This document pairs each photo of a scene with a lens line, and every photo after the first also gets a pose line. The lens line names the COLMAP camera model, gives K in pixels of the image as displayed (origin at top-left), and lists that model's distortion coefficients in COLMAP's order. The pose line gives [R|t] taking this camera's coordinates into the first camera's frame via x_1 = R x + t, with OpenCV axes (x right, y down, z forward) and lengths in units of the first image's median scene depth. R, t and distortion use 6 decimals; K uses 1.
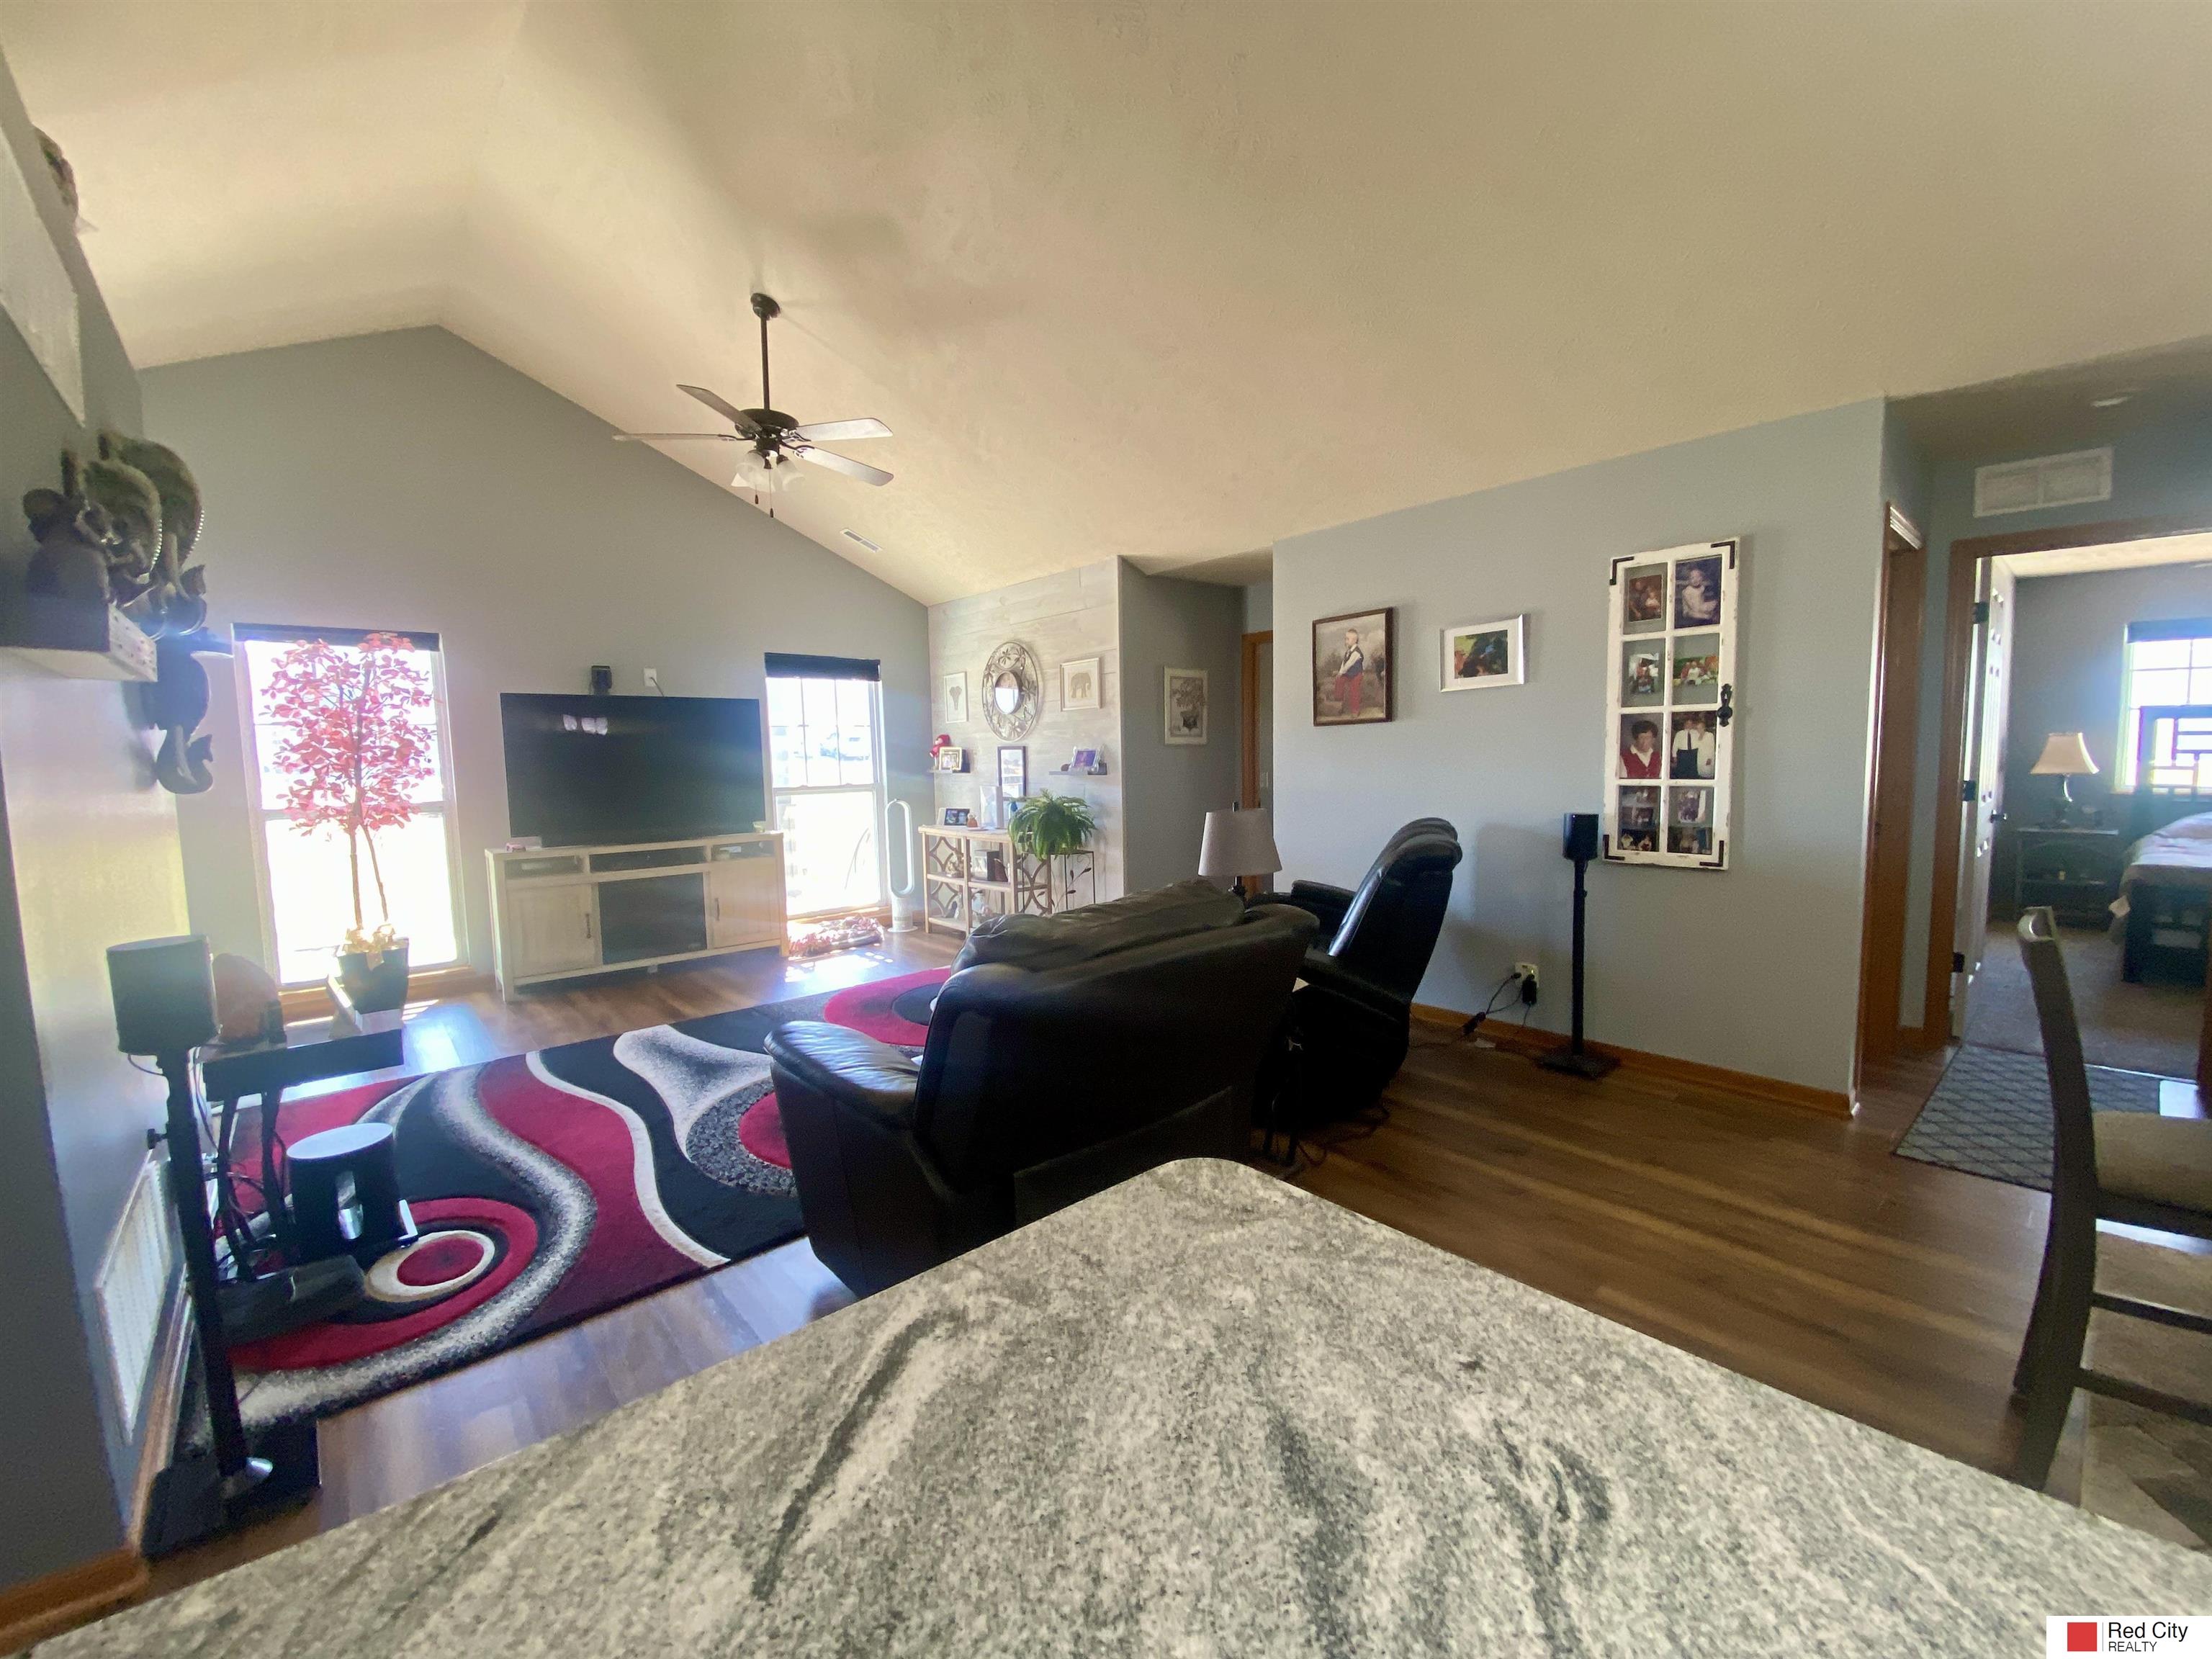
lens RADIAL K [[901.7, 0, 1084.5], [0, 901.7, 831.2], [0, 0, 1]] dist [-0.002912, -0.005142]
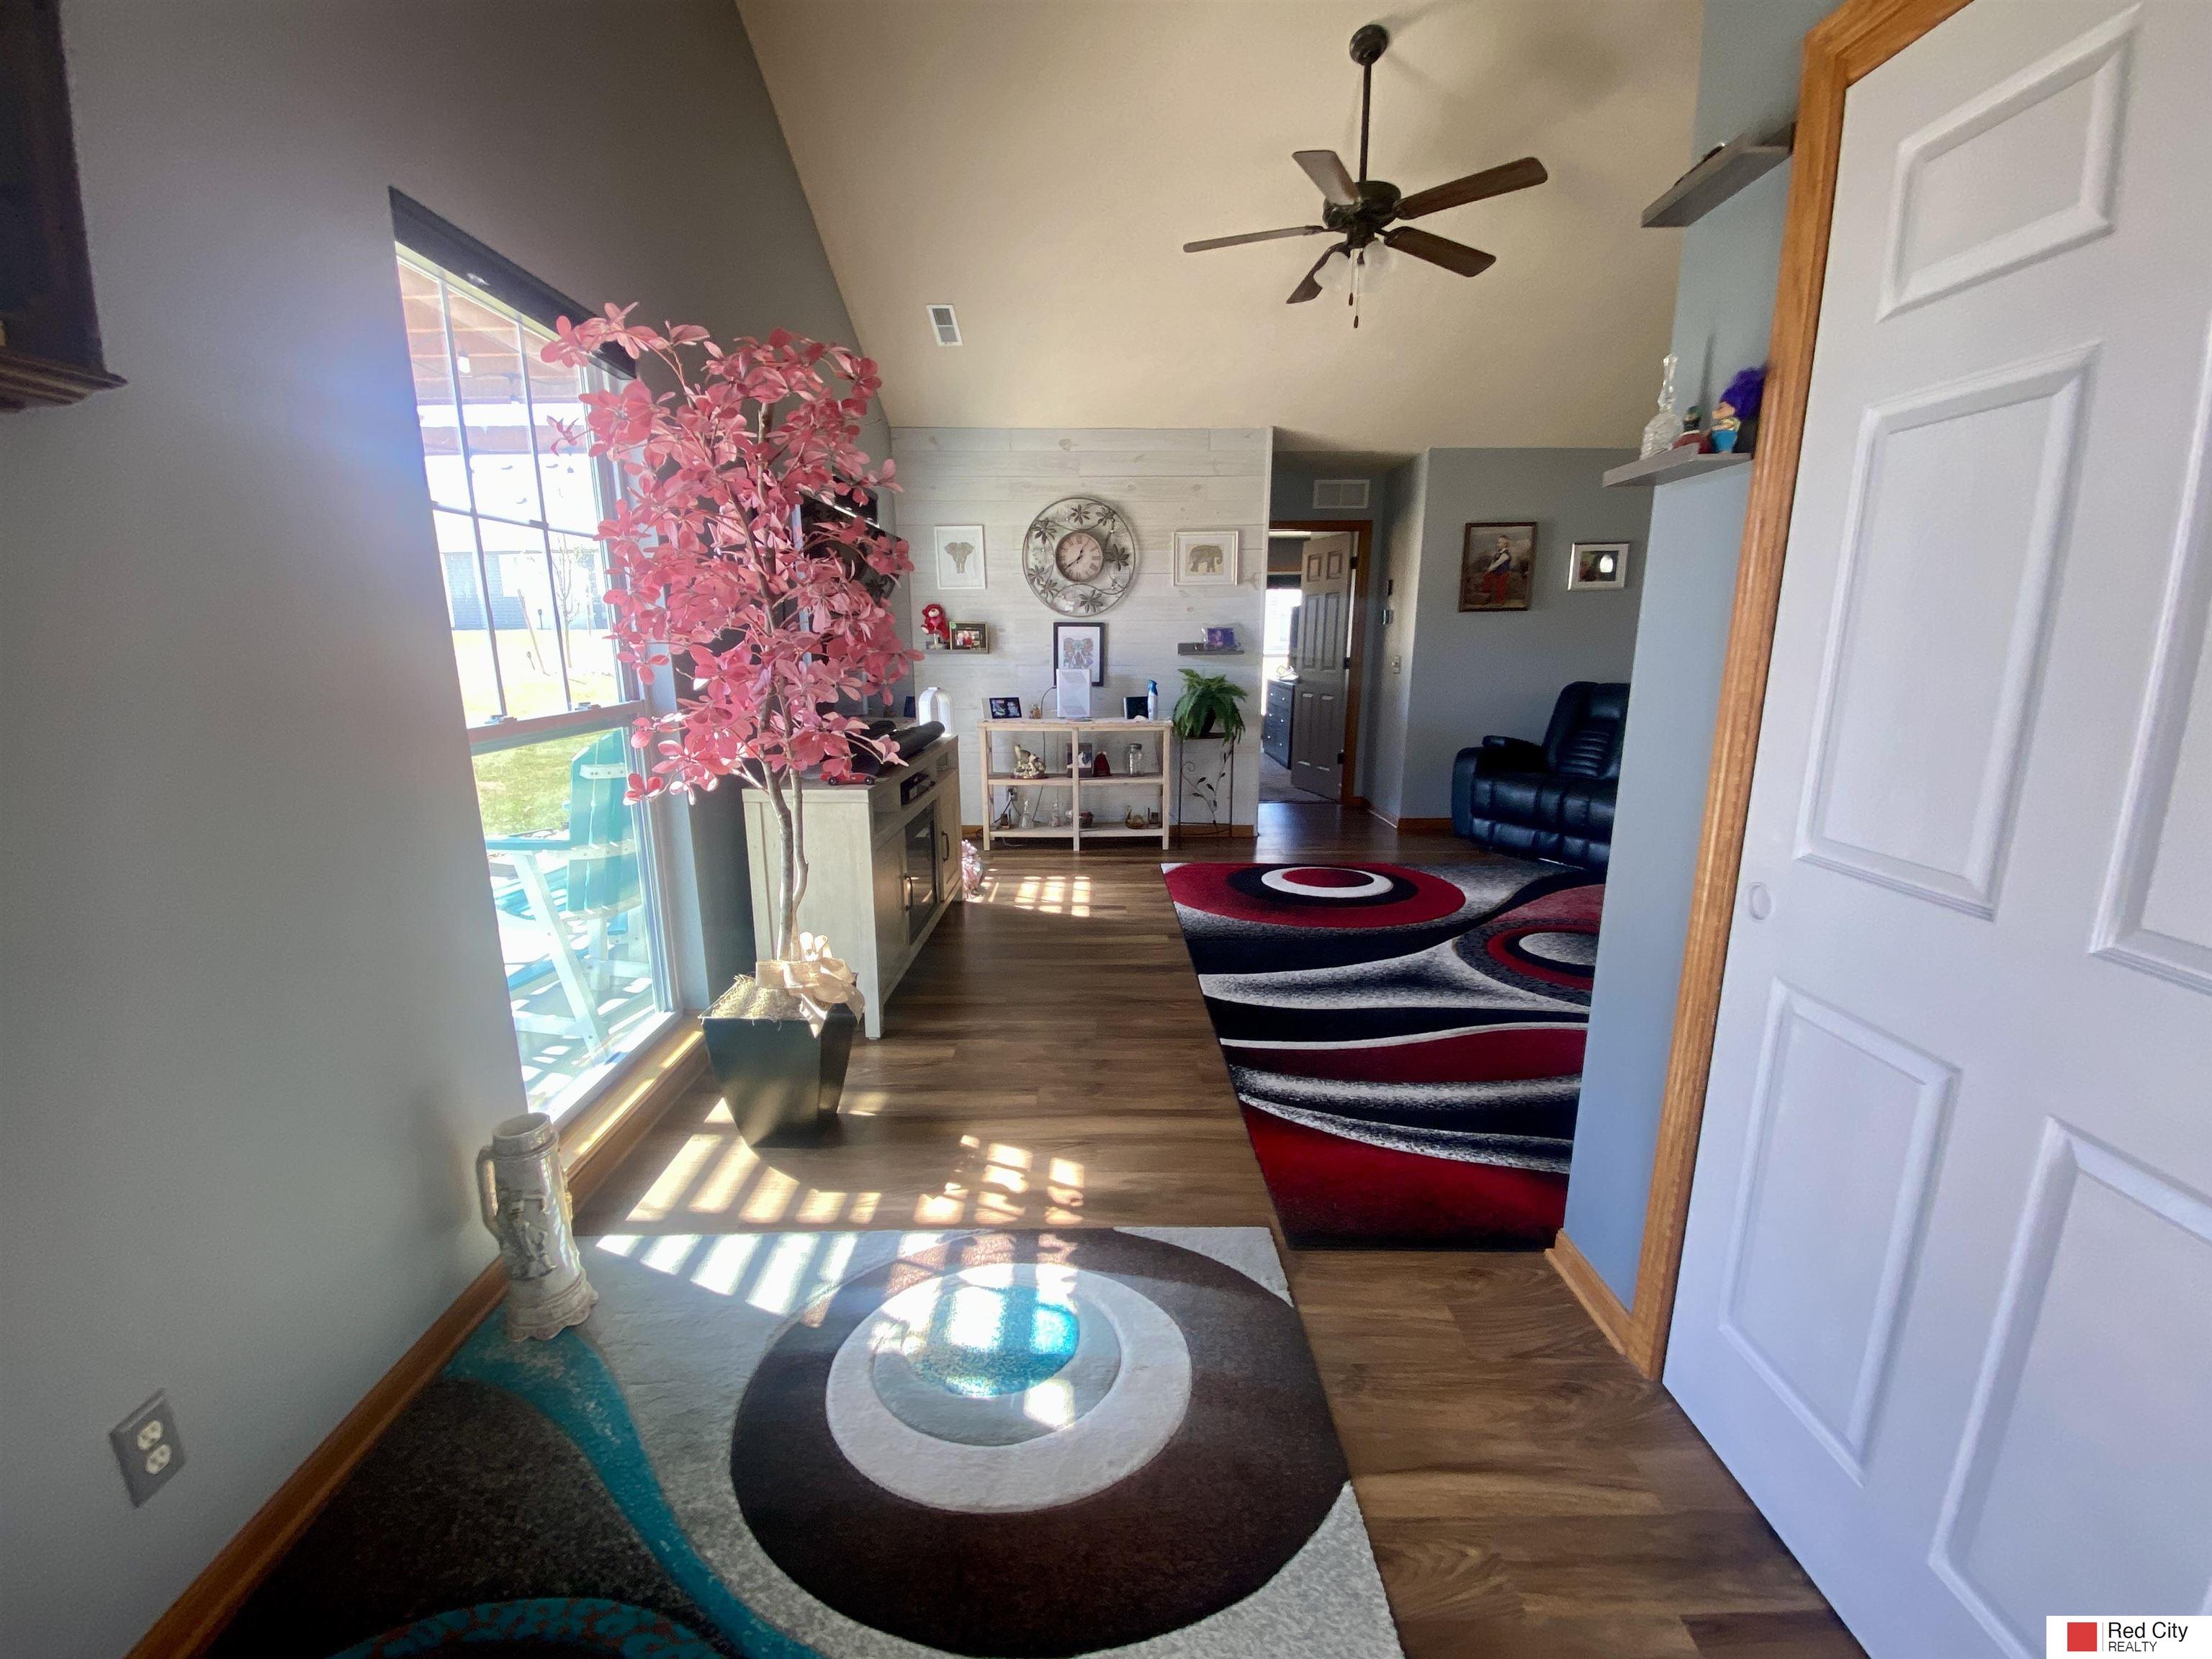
lens RADIAL K [[901.7, 0, 1085.8], [0, 901.7, 834.5], [0, 0, 1]] dist [-0.002912, -0.005142]
pose [[0.653893, -0.149892, 0.741590, -1.096259], [0.057774, 0.987209, 0.148596, -0.029543], [-0.754378, -0.054322, 0.654189, 0.590567]]
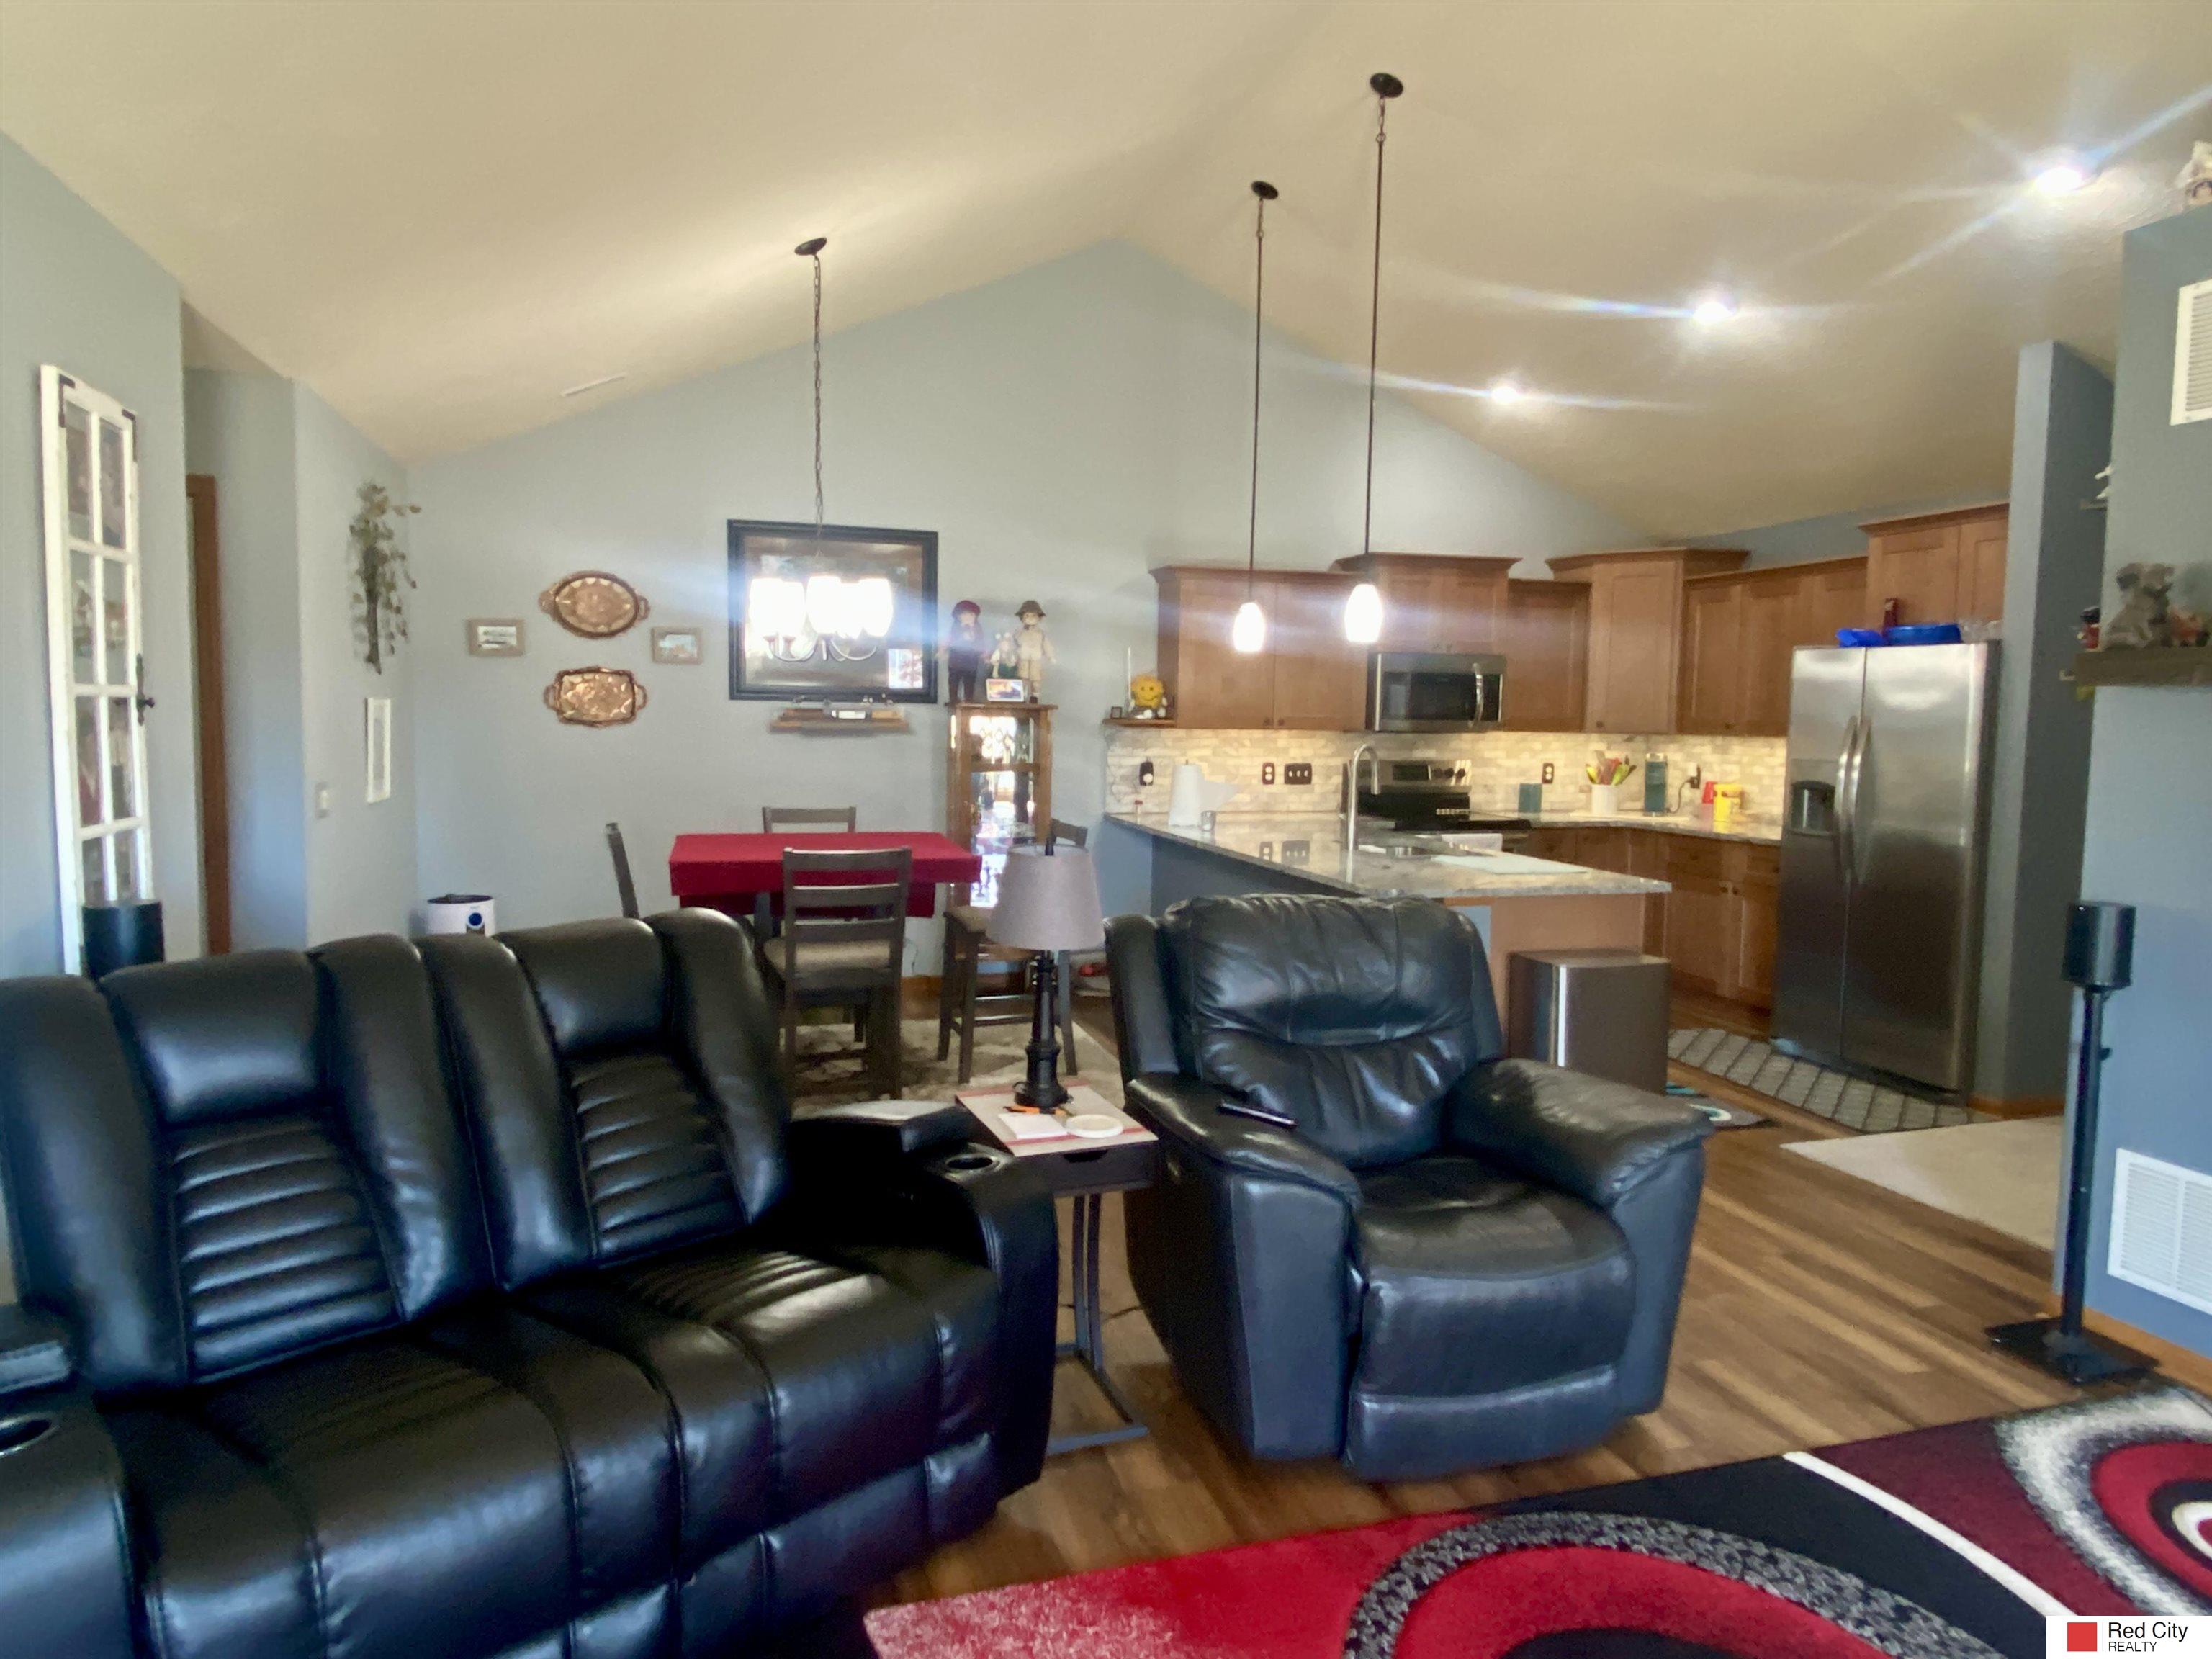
lens RADIAL K [[1366.3, 0, 1072.0], [0, 1366.3, 831.7], [0, 0, 1]] dist [0.030071, -0.026370]
pose [[-0.909235, -0.027705, 0.415361, -0.172872], [0.039686, 0.987470, 0.152738, -0.121334], [-0.414388, 0.155359, -0.896742, 1.173119]]
